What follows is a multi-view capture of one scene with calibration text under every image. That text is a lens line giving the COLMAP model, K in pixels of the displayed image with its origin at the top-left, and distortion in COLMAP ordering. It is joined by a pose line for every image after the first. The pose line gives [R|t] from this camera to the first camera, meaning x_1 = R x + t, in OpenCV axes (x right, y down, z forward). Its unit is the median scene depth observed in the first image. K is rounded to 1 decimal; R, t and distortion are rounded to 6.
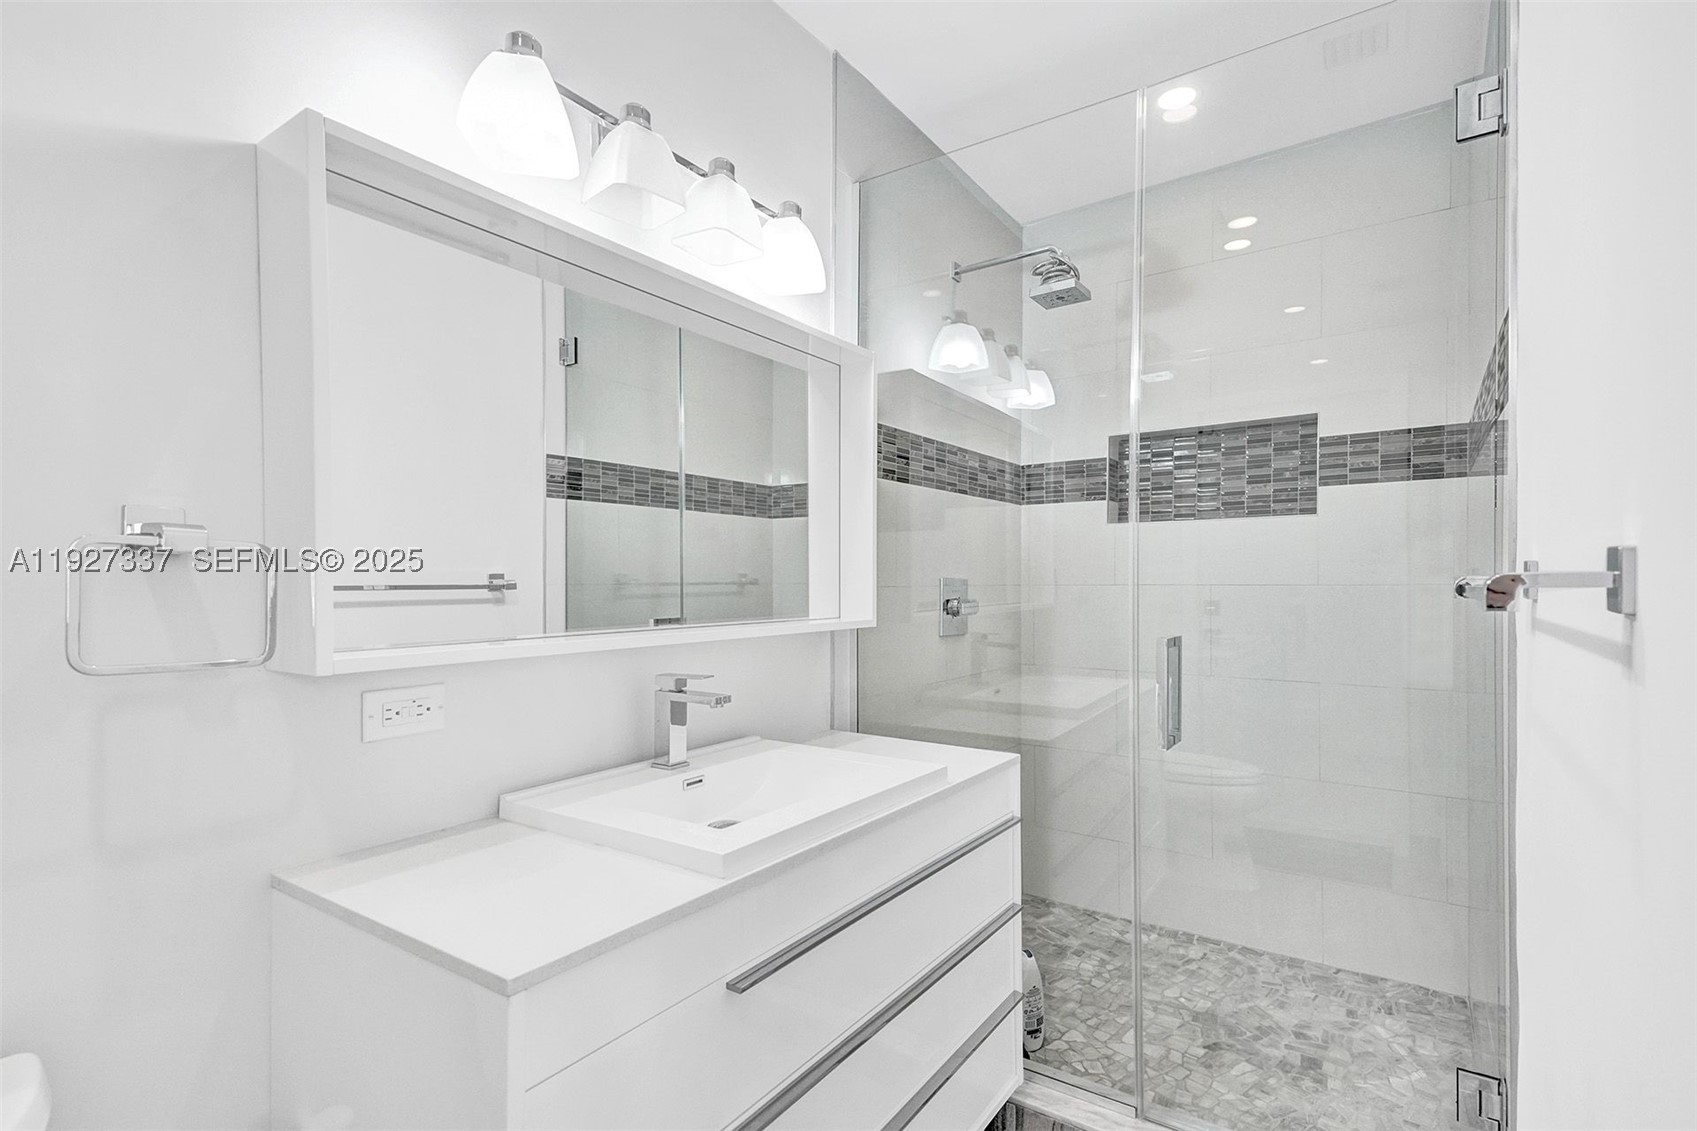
lens RADIAL K [[815.0, 0, 851.3], [0, 815.0, 558.9], [0, 0, 1]] dist [0.081186, -0.030843]
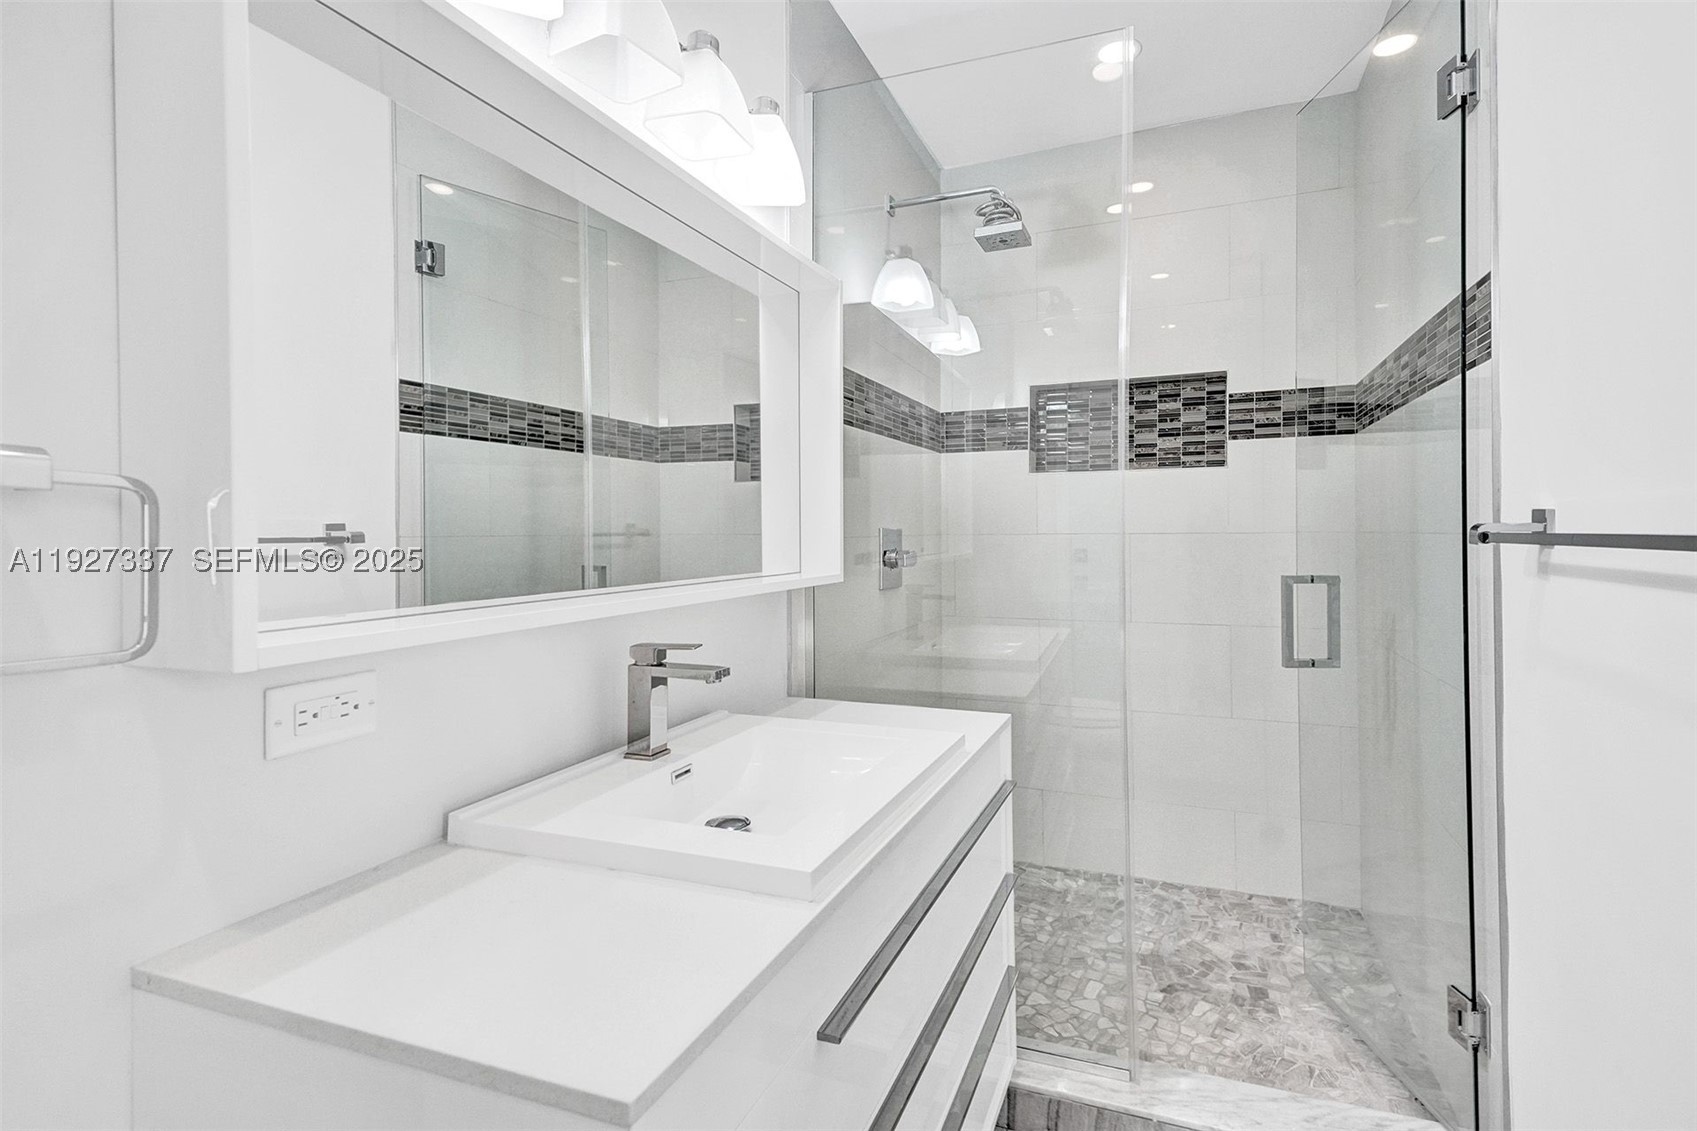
lens RADIAL K [[804.6, 0, 854.7], [0, 804.6, 509.8], [0, 0, 1]] dist [0.073315, -0.028446]
pose [[0.969333, 0.002470, 0.245739, -0.160065], [-0.002424, 0.999997, -0.000490, 0.003505], [-0.245739, -0.000120, 0.969336, 0.113474]]
